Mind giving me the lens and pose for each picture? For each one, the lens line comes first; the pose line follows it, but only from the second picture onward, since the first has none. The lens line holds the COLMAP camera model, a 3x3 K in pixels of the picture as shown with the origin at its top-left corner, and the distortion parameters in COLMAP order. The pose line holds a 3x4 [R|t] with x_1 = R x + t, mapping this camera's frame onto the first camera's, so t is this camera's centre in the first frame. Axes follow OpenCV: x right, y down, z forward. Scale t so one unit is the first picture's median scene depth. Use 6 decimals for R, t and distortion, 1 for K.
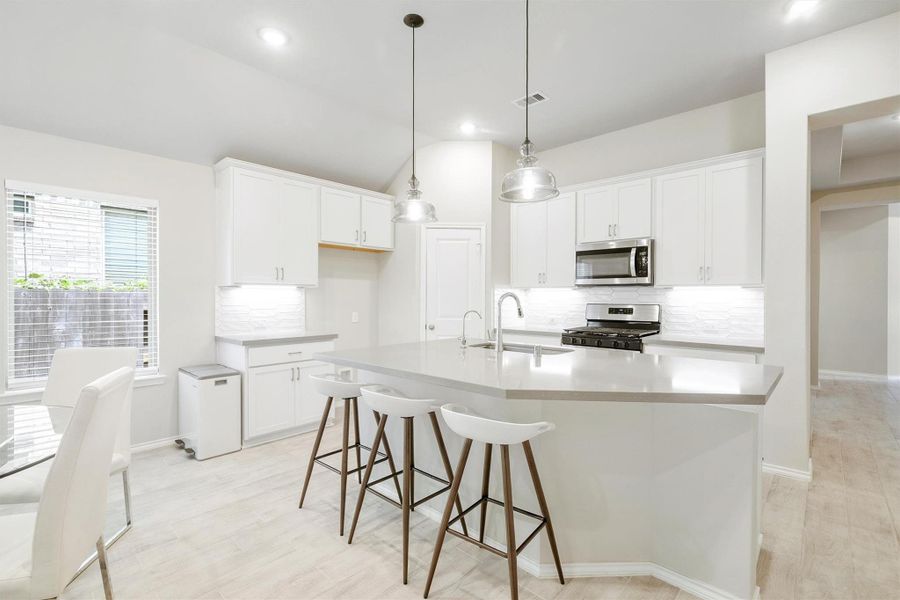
lens RADIAL K [[405.1, 0, 450.0], [0, 405.1, 300.0], [0, 0, 1]] dist [-0.001889, 0.000204]
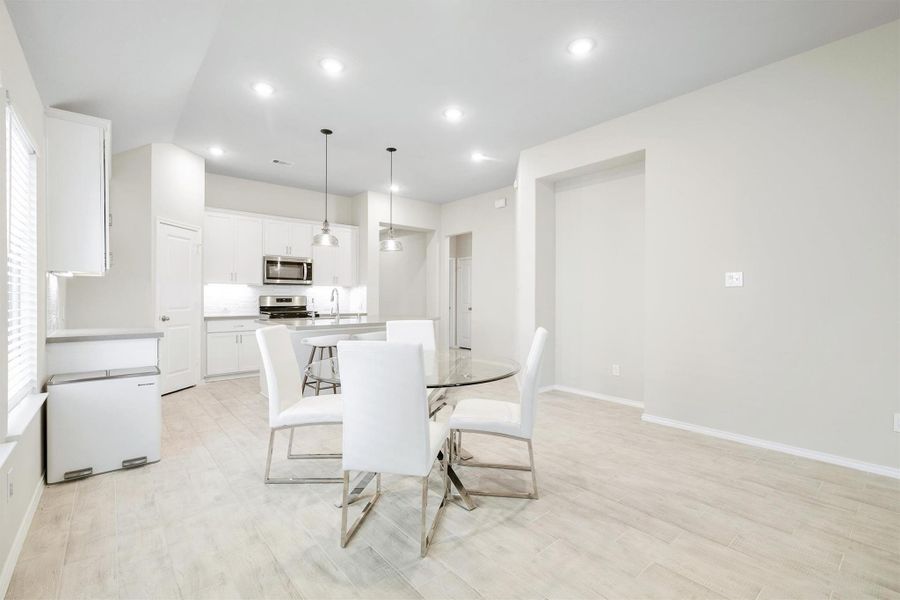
lens RADIAL K [[400.6, 0, 450.0], [0, 400.6, 300.0], [0, 0, 1]] dist [-0.000812, 0.000144]
pose [[0.119521, -0.011100, 0.992770, -1.171935], [0.001632, 0.999938, 0.010983, 0.011100], [-0.992830, 0.000307, 0.119532, 0.180540]]
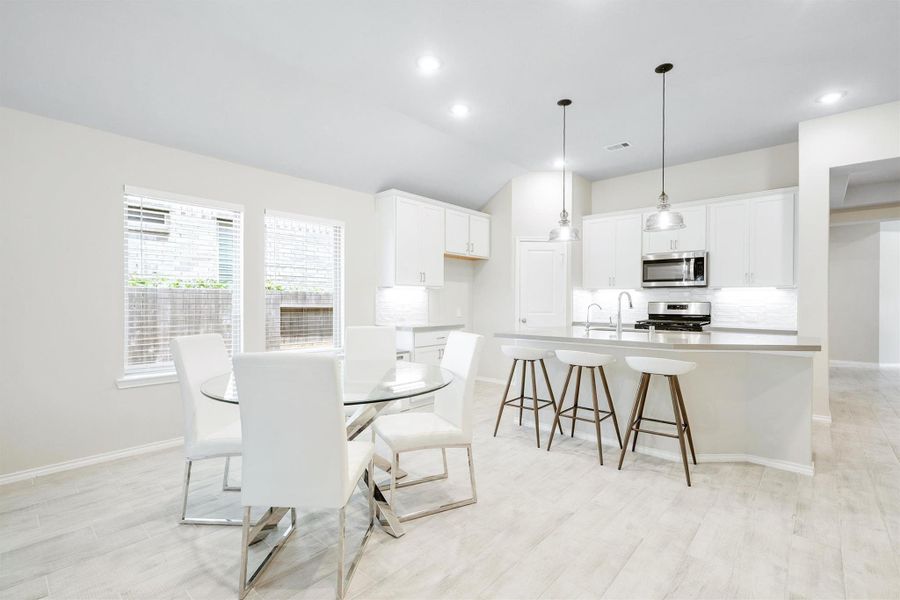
lens RADIAL K [[406.6, 0, 455.3], [0, 406.6, 305.3], [0, 0, 1]] dist [0.003767, -0.000307]
pose [[0.999679, 0.001076, 0.025321, -0.346777], [-0.001197, 0.999988, 0.004764, 0.018009], [-0.025316, -0.004793, 0.999668, -0.298584]]
